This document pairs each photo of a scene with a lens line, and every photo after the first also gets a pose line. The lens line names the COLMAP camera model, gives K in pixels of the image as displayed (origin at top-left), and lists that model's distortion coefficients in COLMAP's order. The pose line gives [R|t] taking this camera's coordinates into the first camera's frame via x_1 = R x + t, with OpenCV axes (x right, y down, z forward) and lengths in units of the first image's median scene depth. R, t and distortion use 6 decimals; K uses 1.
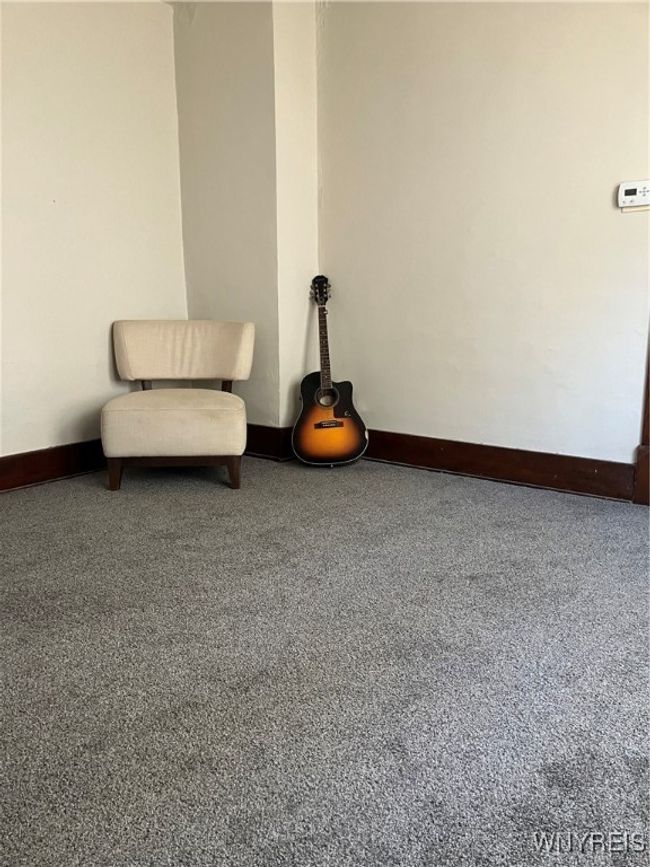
lens RADIAL K [[703.3, 0, 326.4], [0, 703.3, 430.1], [0, 0, 1]] dist [0.022224, -0.017696]
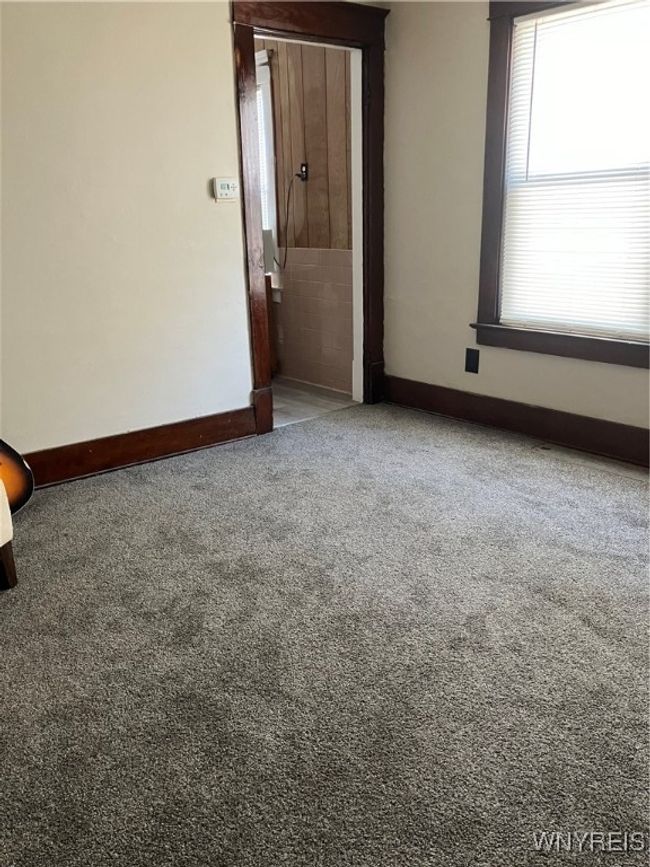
lens RADIAL K [[703.3, 0, 326.1], [0, 703.3, 437.4], [0, 0, 1]] dist [0.022224, -0.017696]
pose [[0.227540, -0.285745, 0.930900, -0.721577], [0.205070, 0.948599, 0.241052, -0.173992], [-0.951931, 0.136051, 0.274442, 0.534752]]
